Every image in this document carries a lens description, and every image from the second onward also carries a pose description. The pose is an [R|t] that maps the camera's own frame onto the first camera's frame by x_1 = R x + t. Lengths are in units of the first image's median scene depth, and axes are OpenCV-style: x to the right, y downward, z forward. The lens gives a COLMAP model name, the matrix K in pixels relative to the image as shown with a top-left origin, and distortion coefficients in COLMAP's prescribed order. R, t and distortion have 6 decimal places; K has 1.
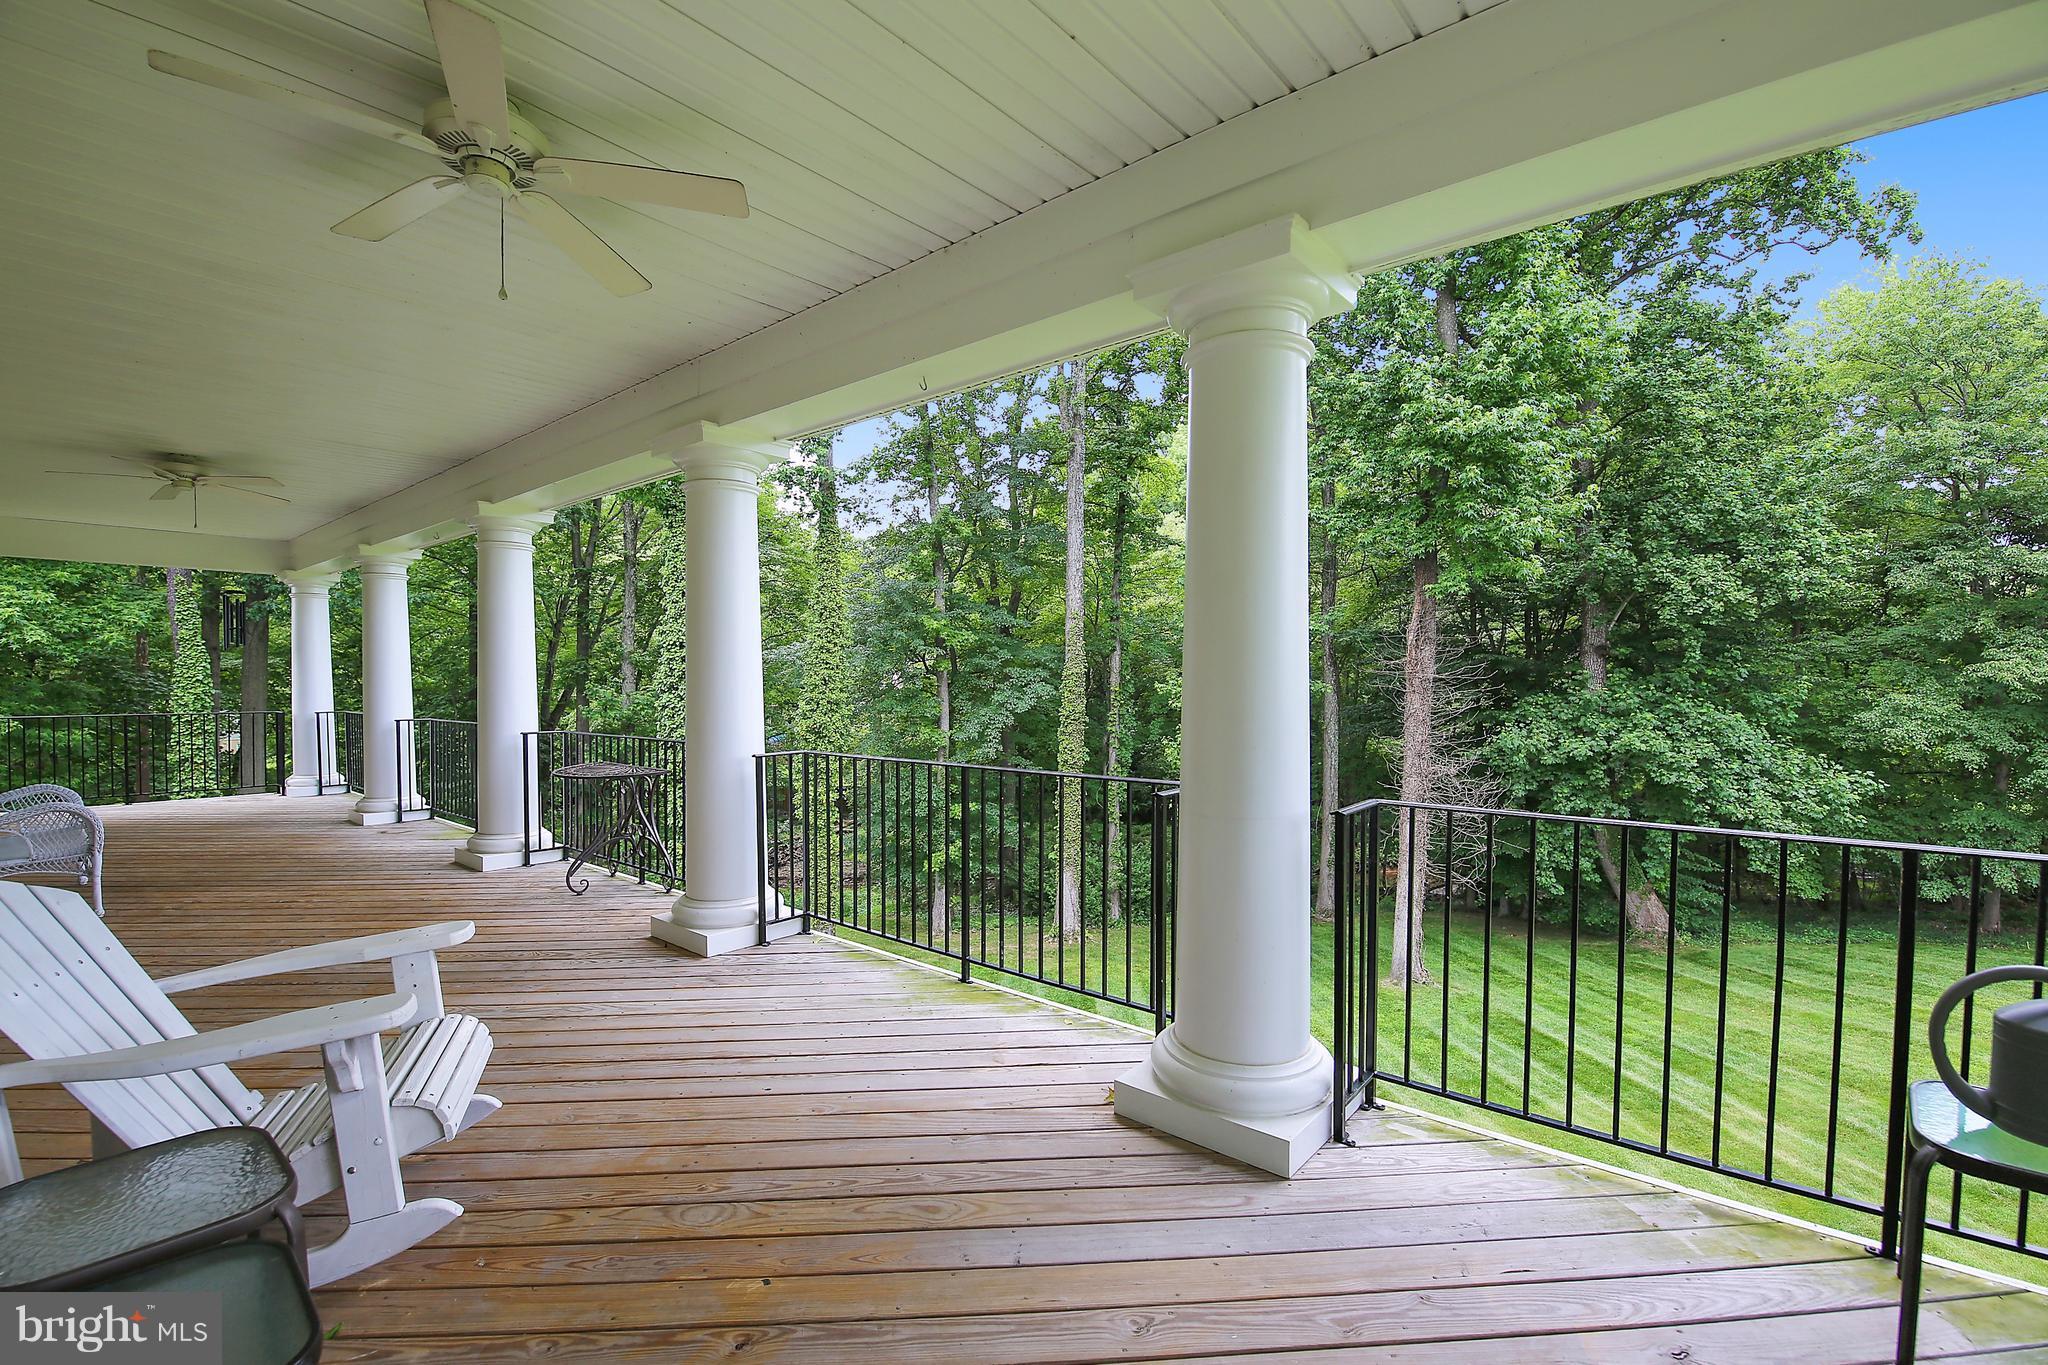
lens RADIAL K [[885.8, 0, 1025.2], [0, 885.8, 672.1], [0, 0, 1]] dist [-0.002447, -0.000433]
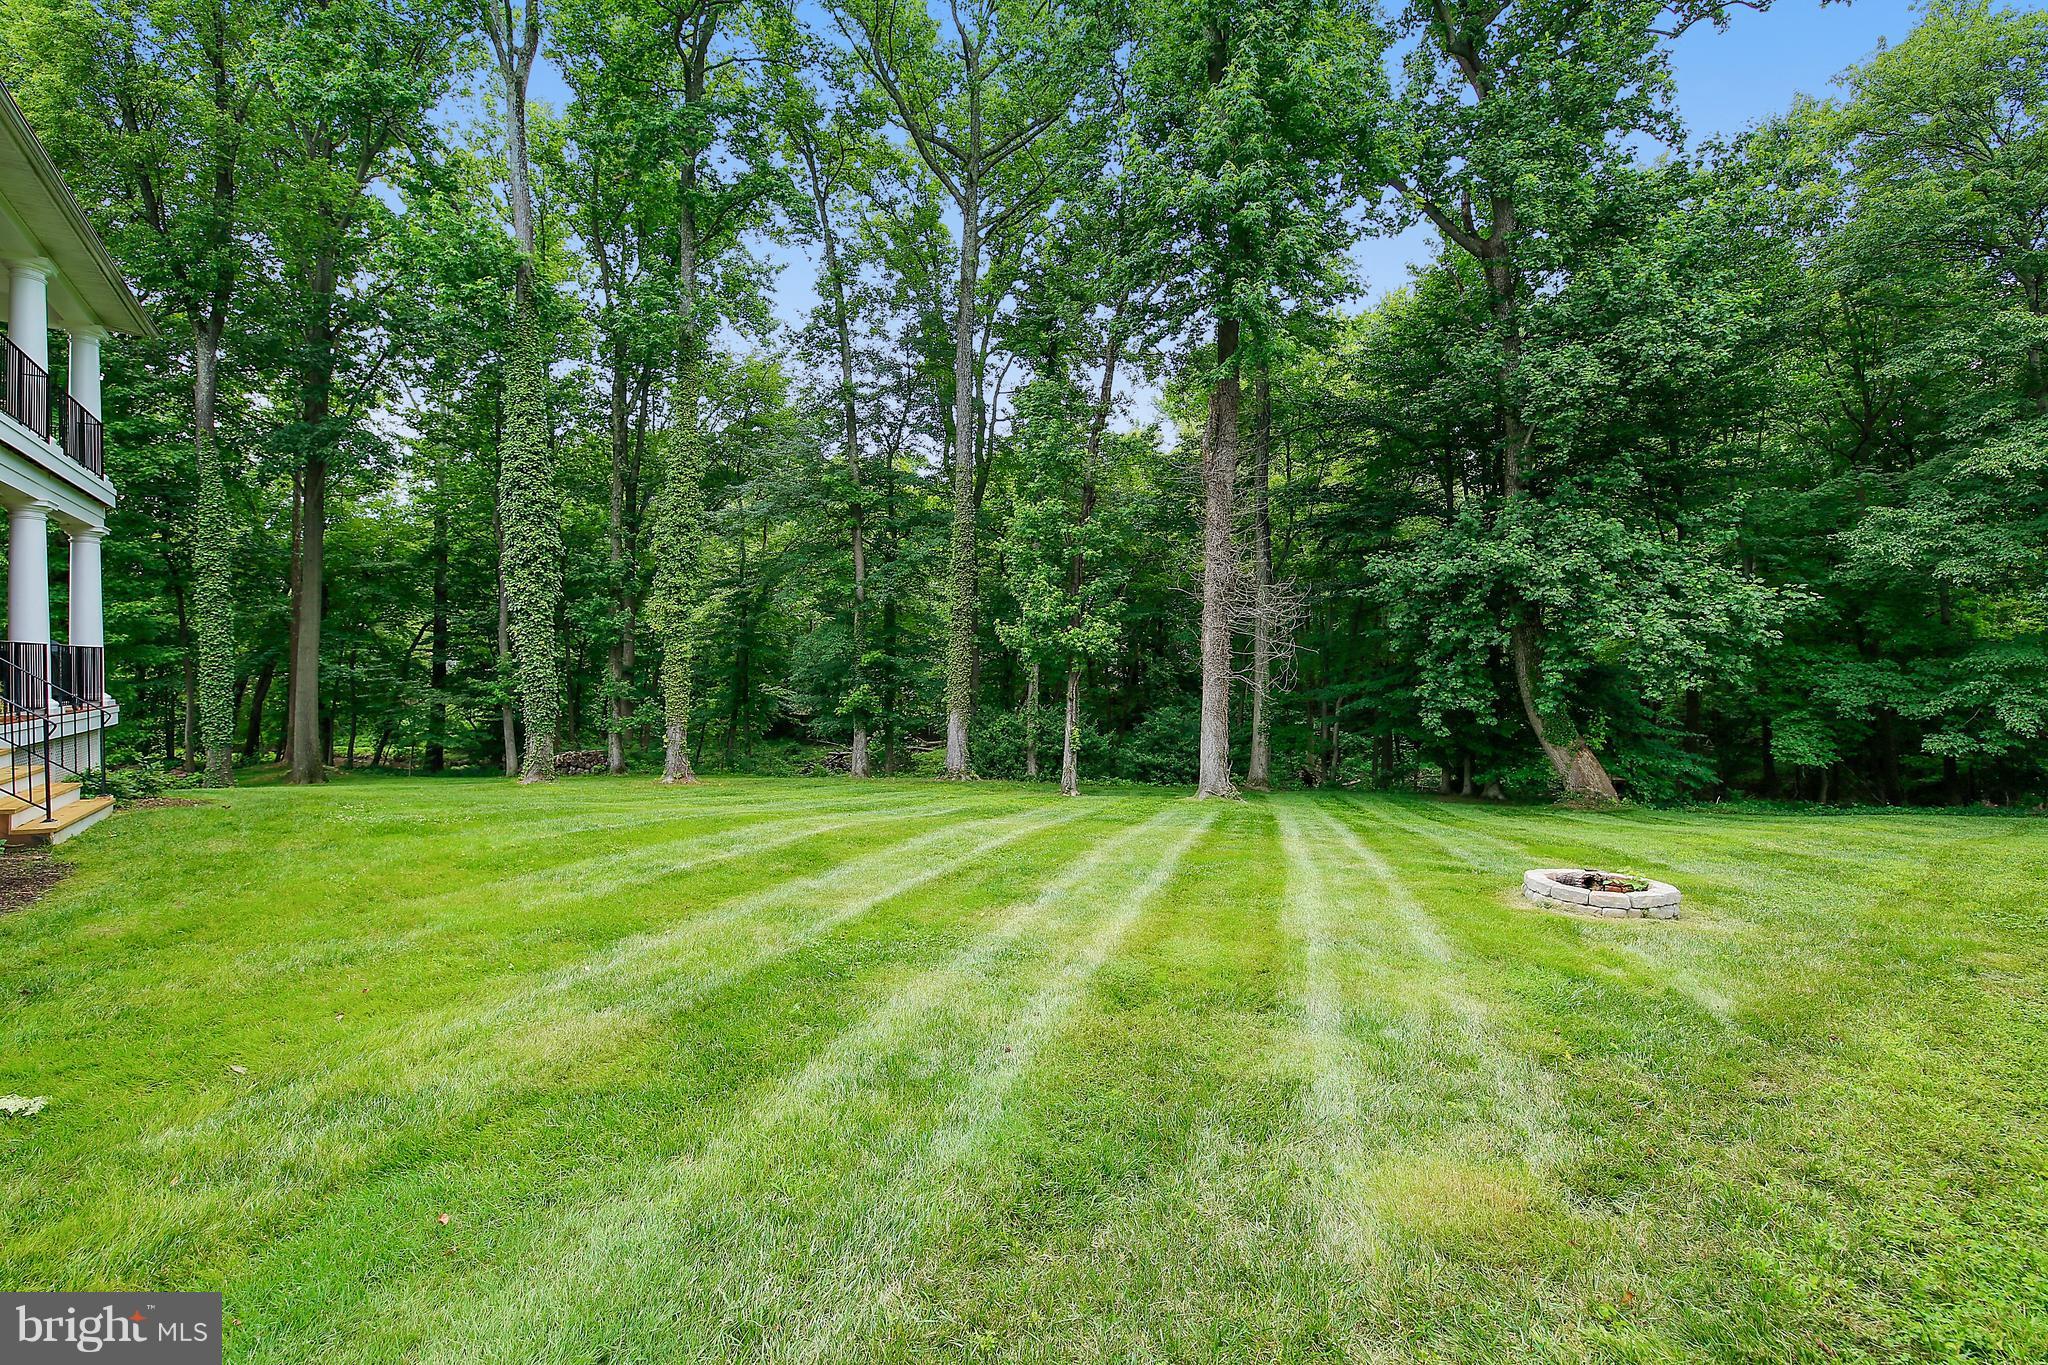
lens RADIAL K [[885.8, 0, 1025.2], [0, 885.8, 672.1], [0, 0, 1]] dist [-0.002447, -0.000433]
pose [[0.974986, 0.000094, -0.222267, 0.407820], [0.001341, 0.999979, 0.006306, 0.190547], [0.222263, -0.006446, 0.974965, -0.007933]]
